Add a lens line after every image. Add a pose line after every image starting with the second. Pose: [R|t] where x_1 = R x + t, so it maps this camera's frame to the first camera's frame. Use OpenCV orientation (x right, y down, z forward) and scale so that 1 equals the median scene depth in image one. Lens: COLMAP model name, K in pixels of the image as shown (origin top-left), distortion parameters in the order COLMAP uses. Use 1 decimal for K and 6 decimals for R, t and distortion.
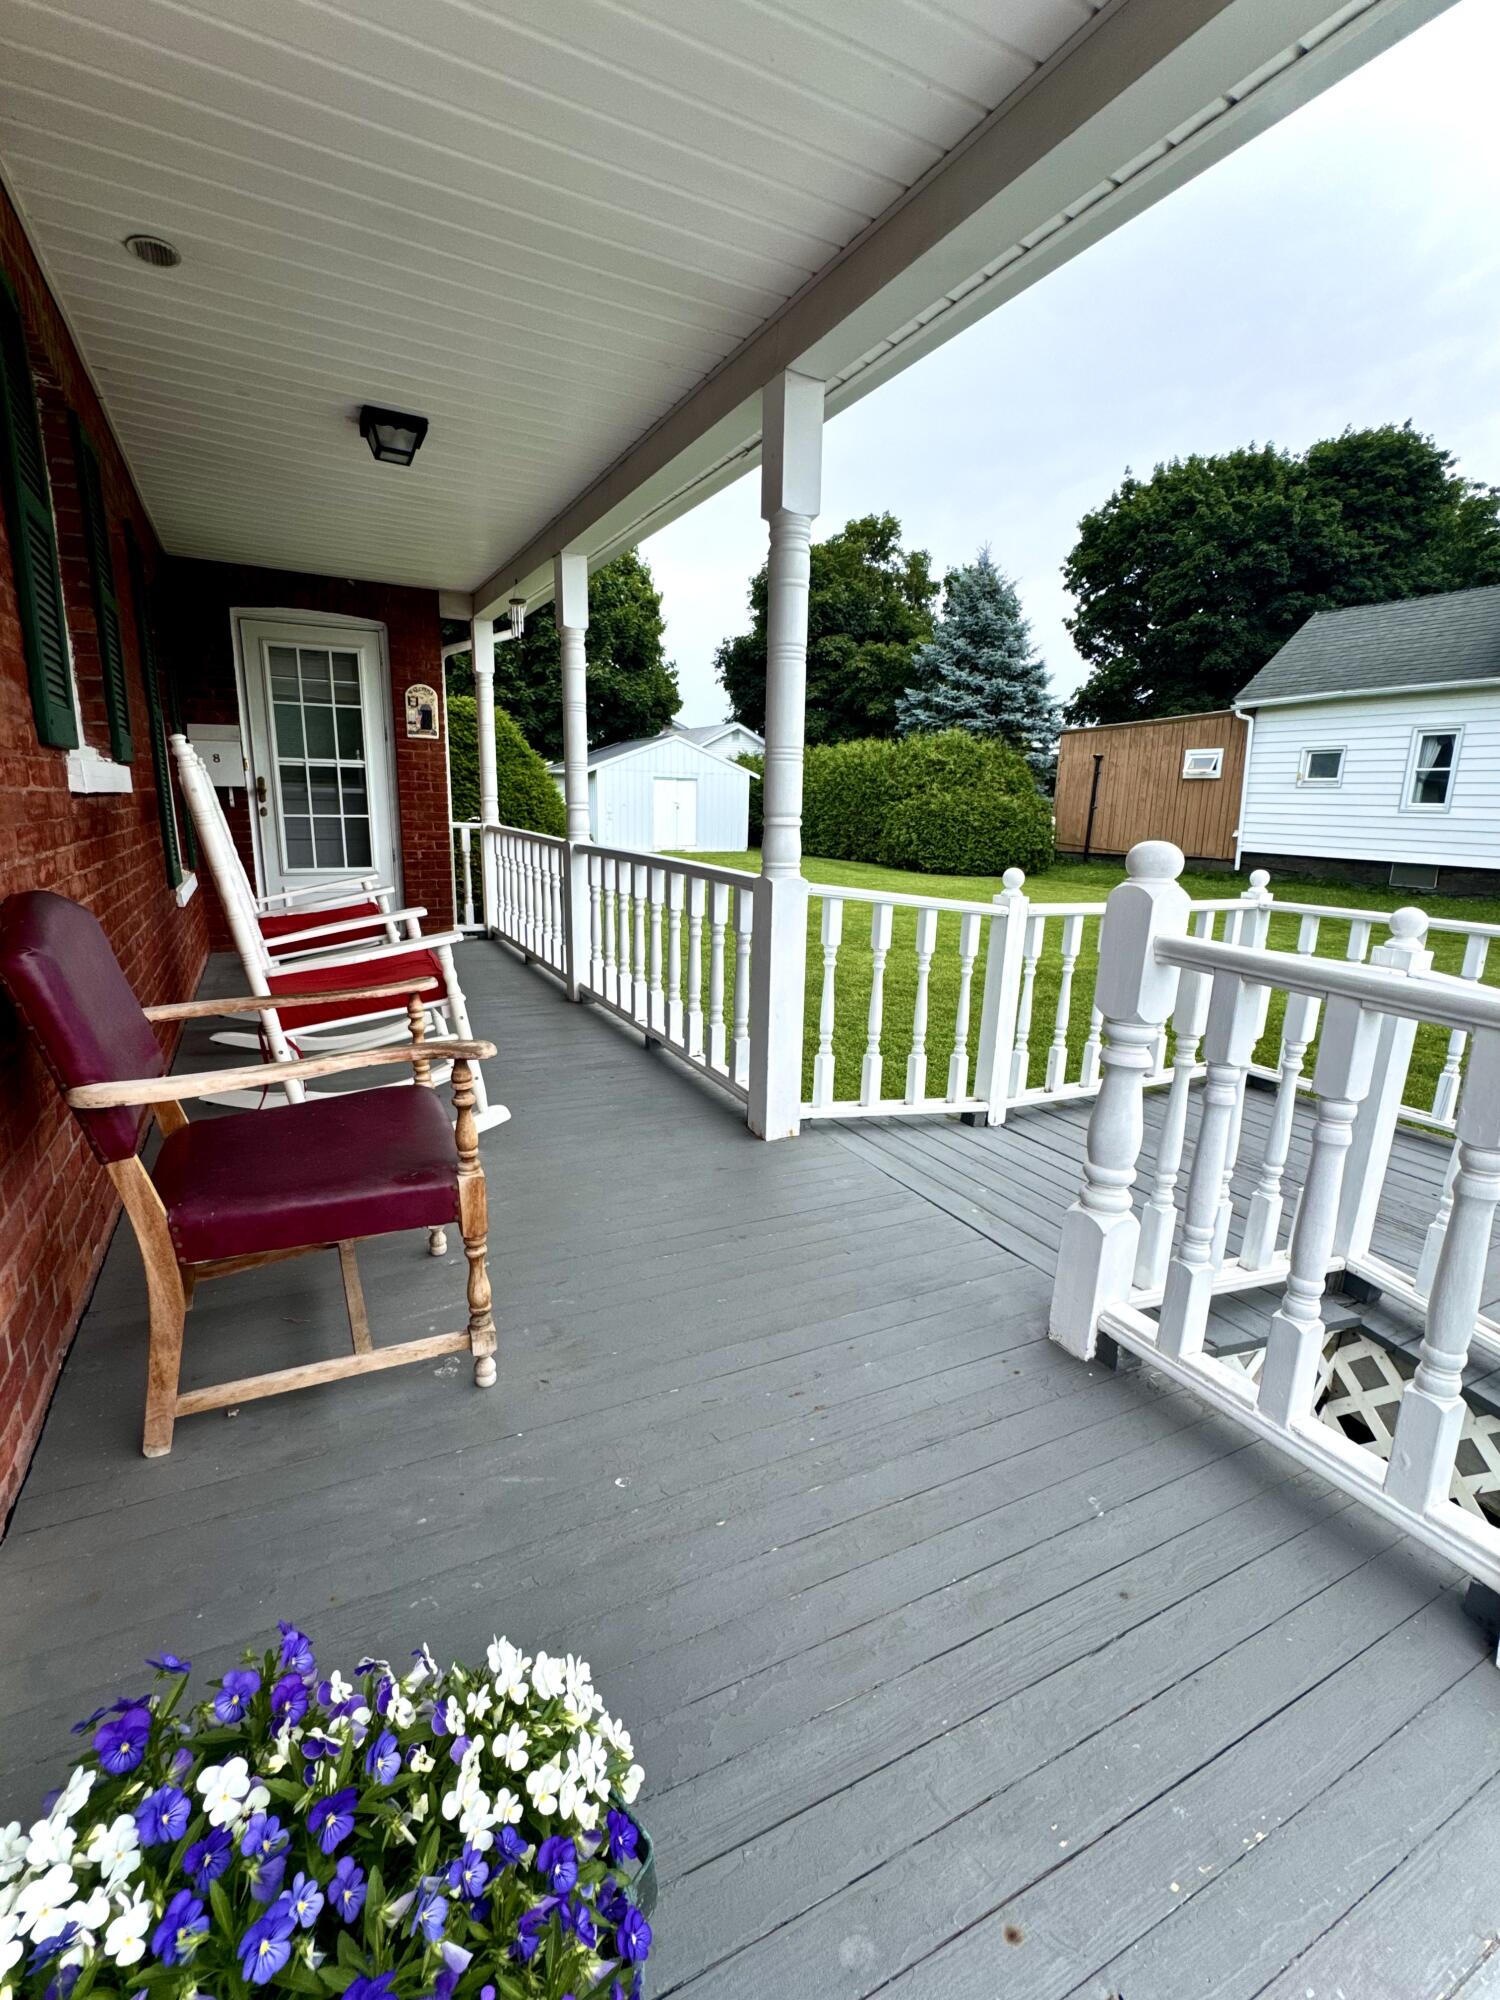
lens RADIAL K [[892.7, 0, 750.0], [0, 892.7, 1000.0], [0, 0, 1]] dist [-0.001231, 0.000164]
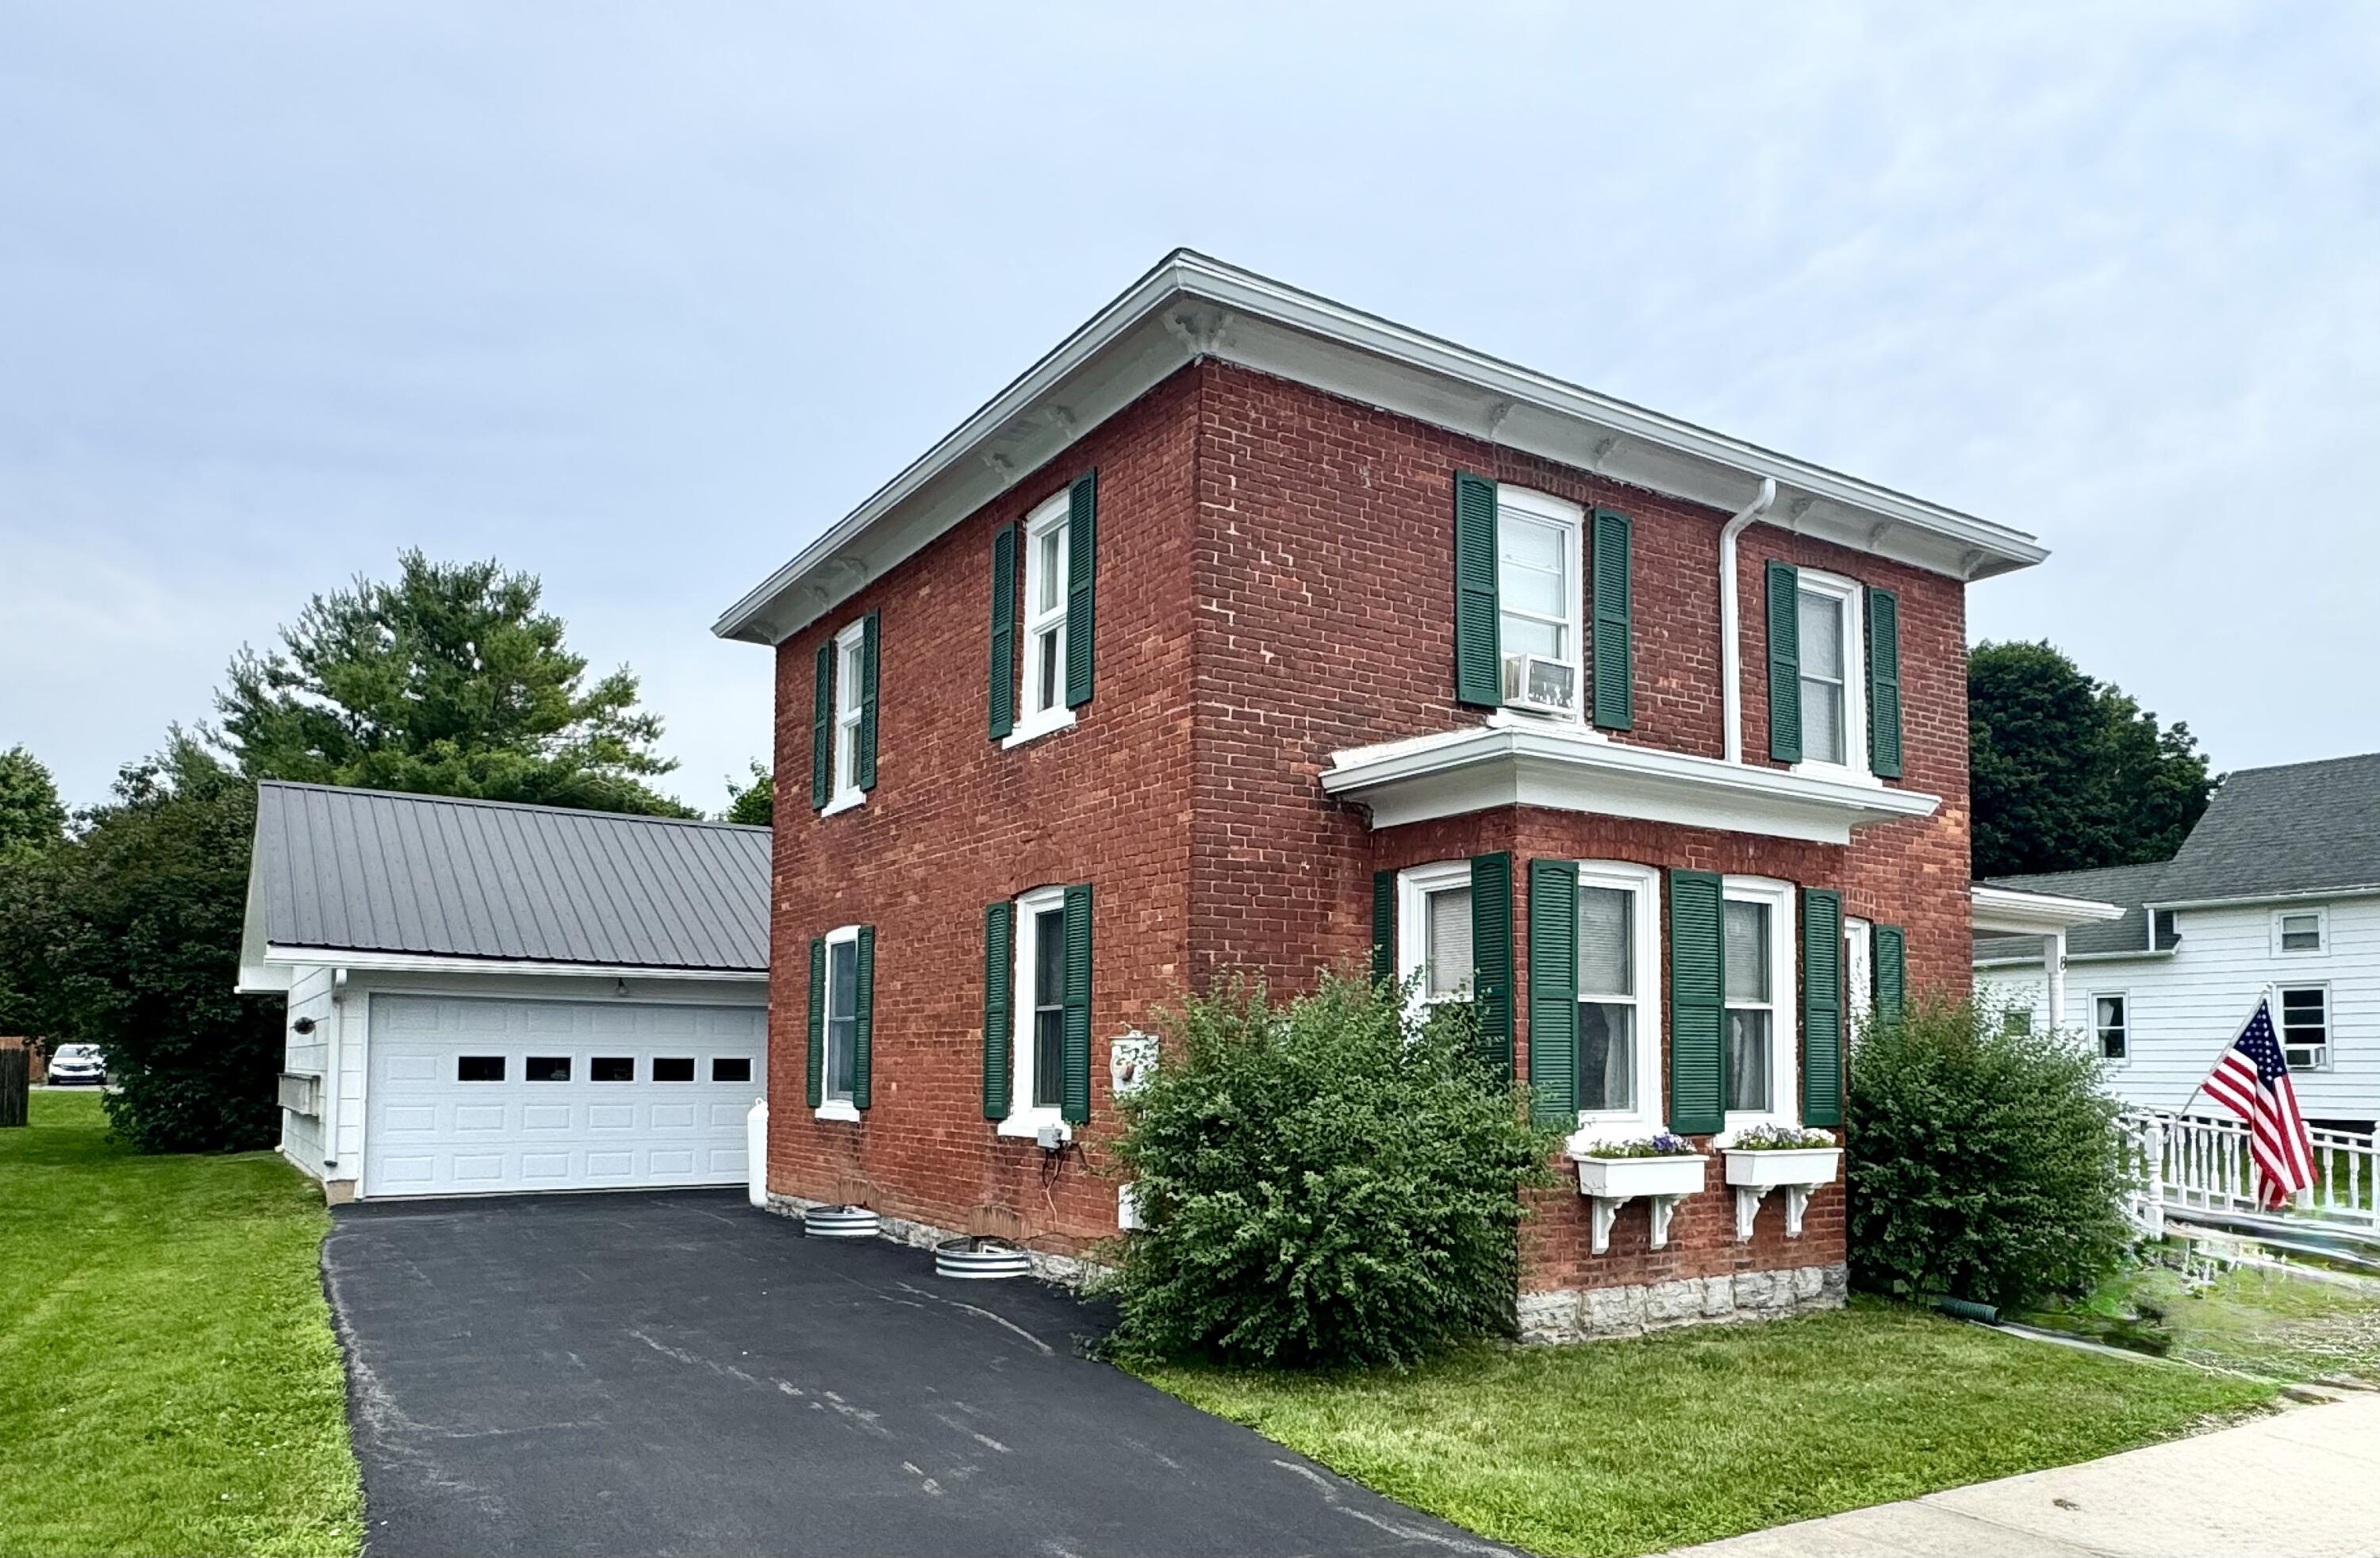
lens RADIAL K [[1623.2, 0, 1288.2], [0, 1623.2, 978.3], [0, 0, 1]] dist [0.002170, -0.000046]
pose [[0.991617, -0.010330, 0.128800, -0.269947], [0.045063, 0.961864, -0.269791, 0.096293], [-0.121101, 0.273333, 0.954266, -0.438221]]
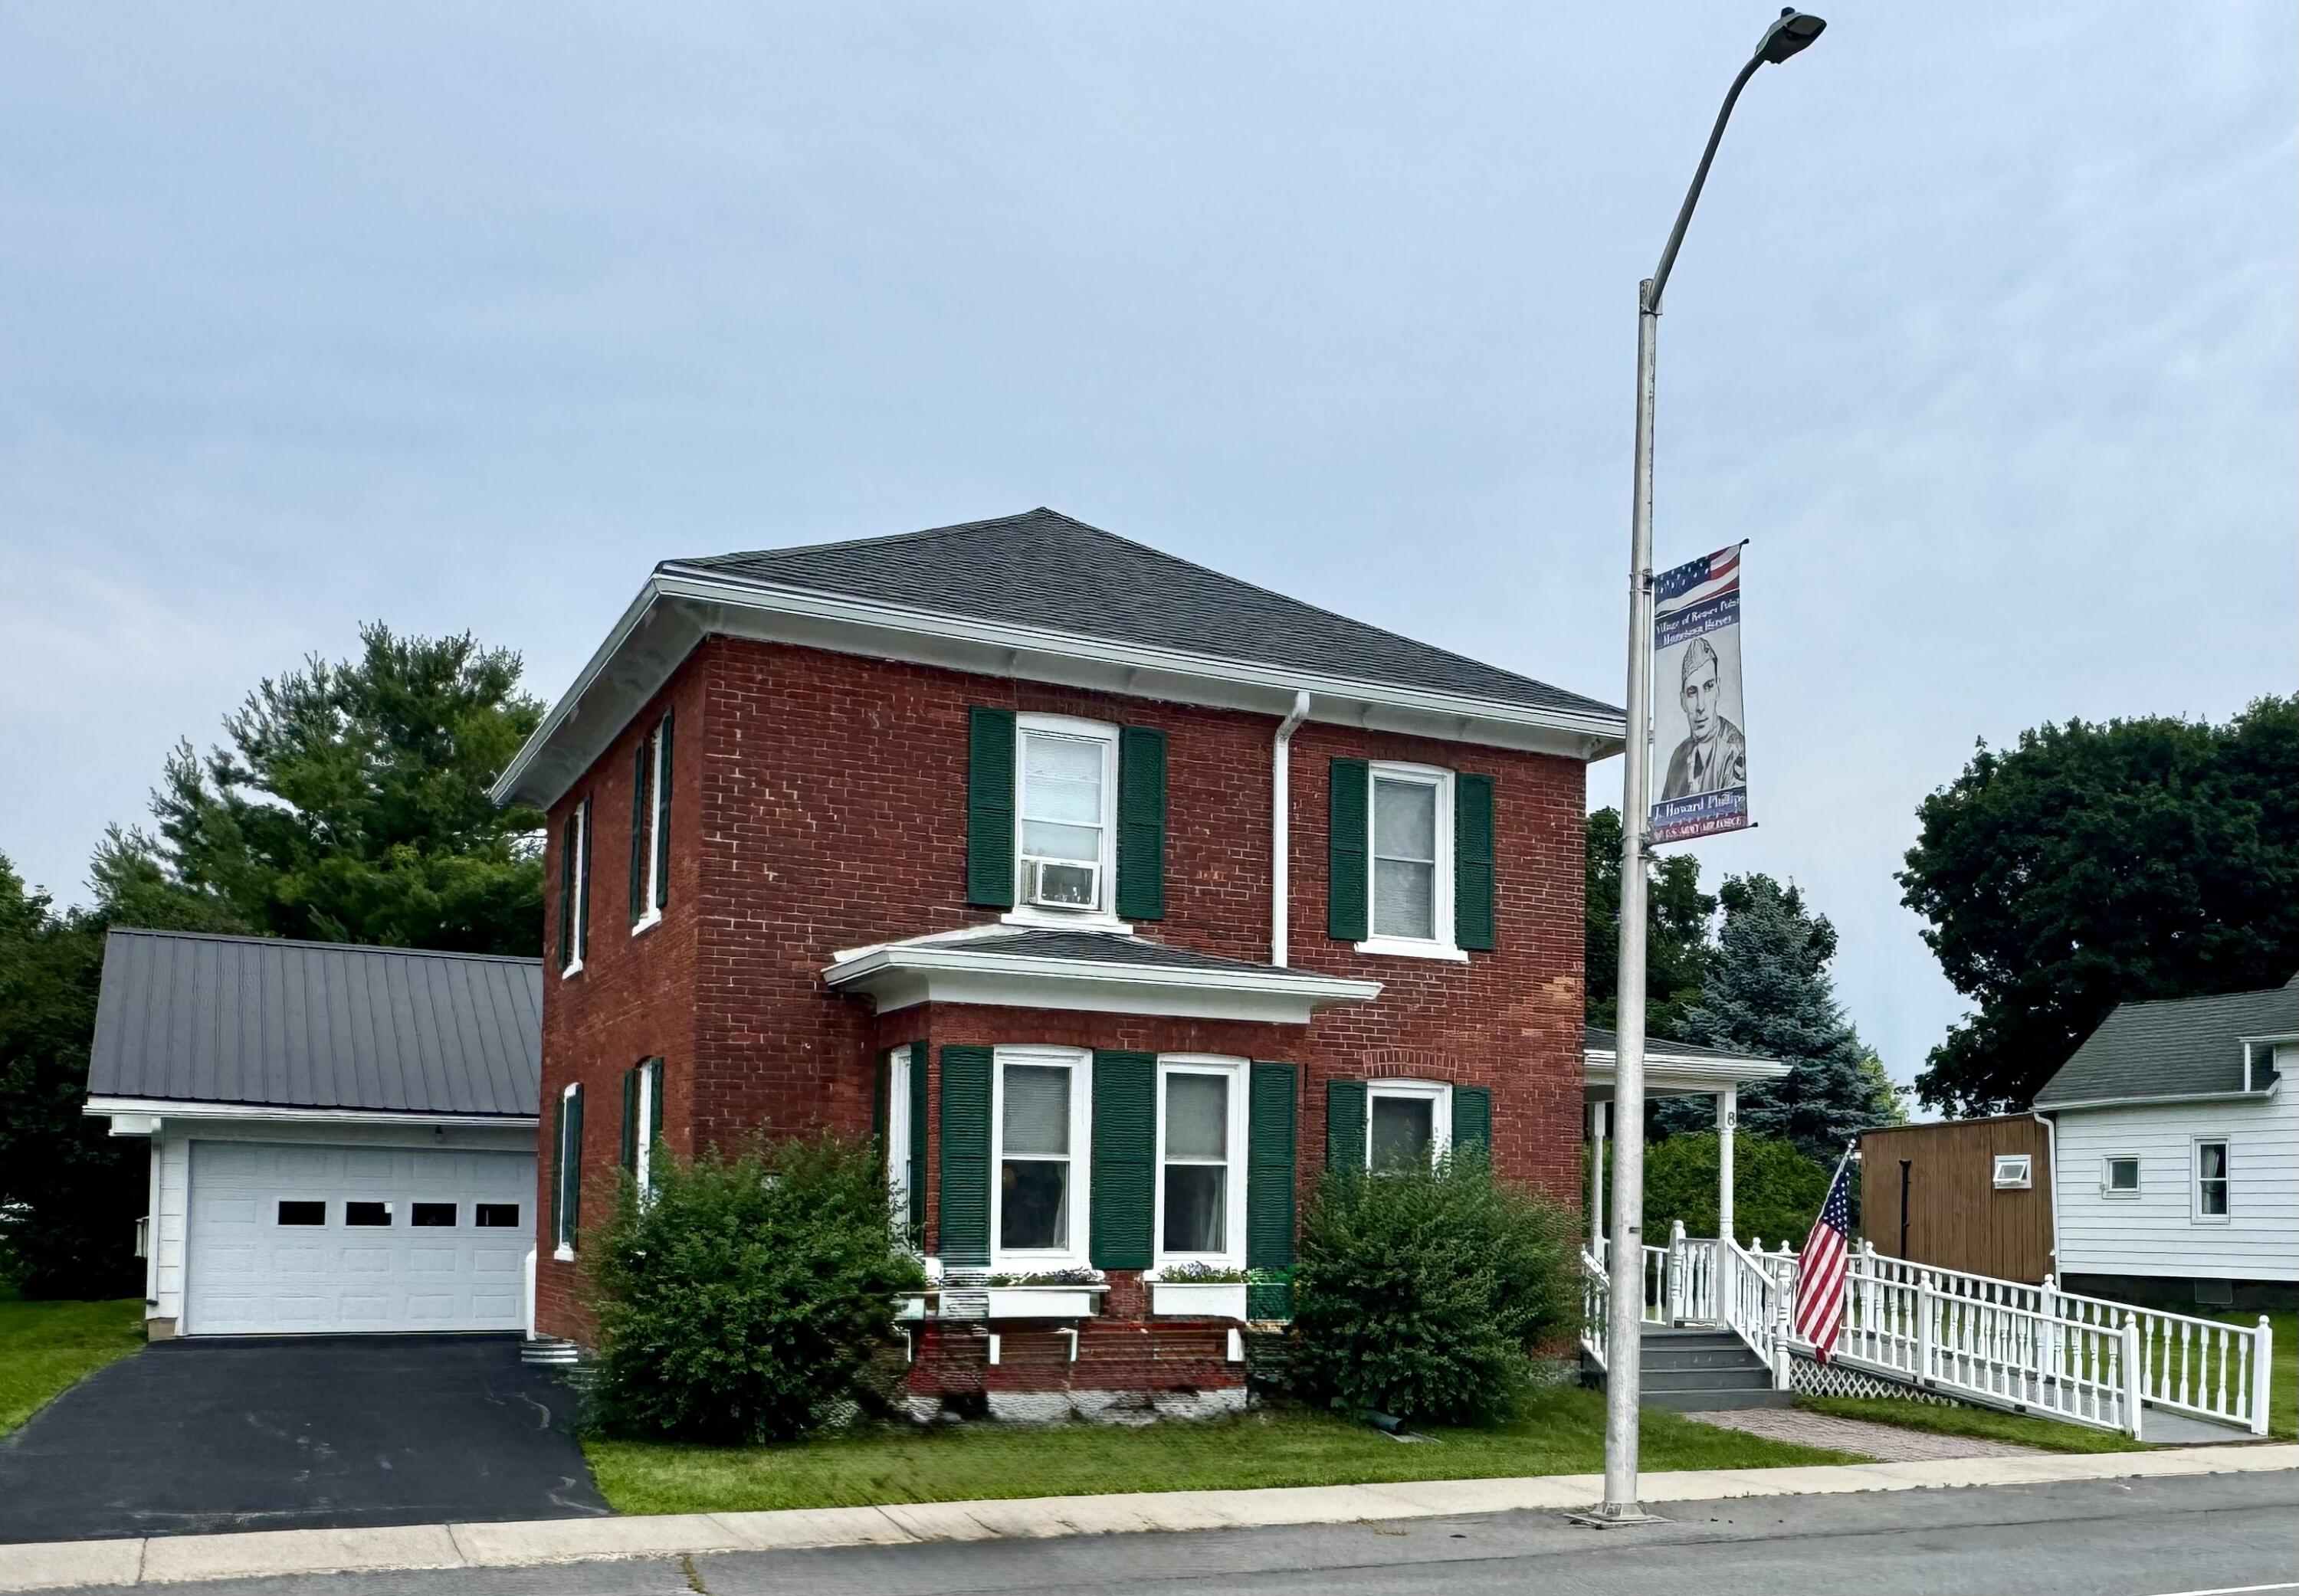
lens RADIAL K [[2156.2, 0, 1473.6], [0, 2156.2, 1122.3], [0, 0, 1]] dist [0.001866, 0.007133]
pose [[0.998082, -0.008491, 0.061318, -0.087156], [0.024475, 0.963967, -0.264894, 0.150183], [-0.056859, 0.265886, 0.962326, -0.652972]]
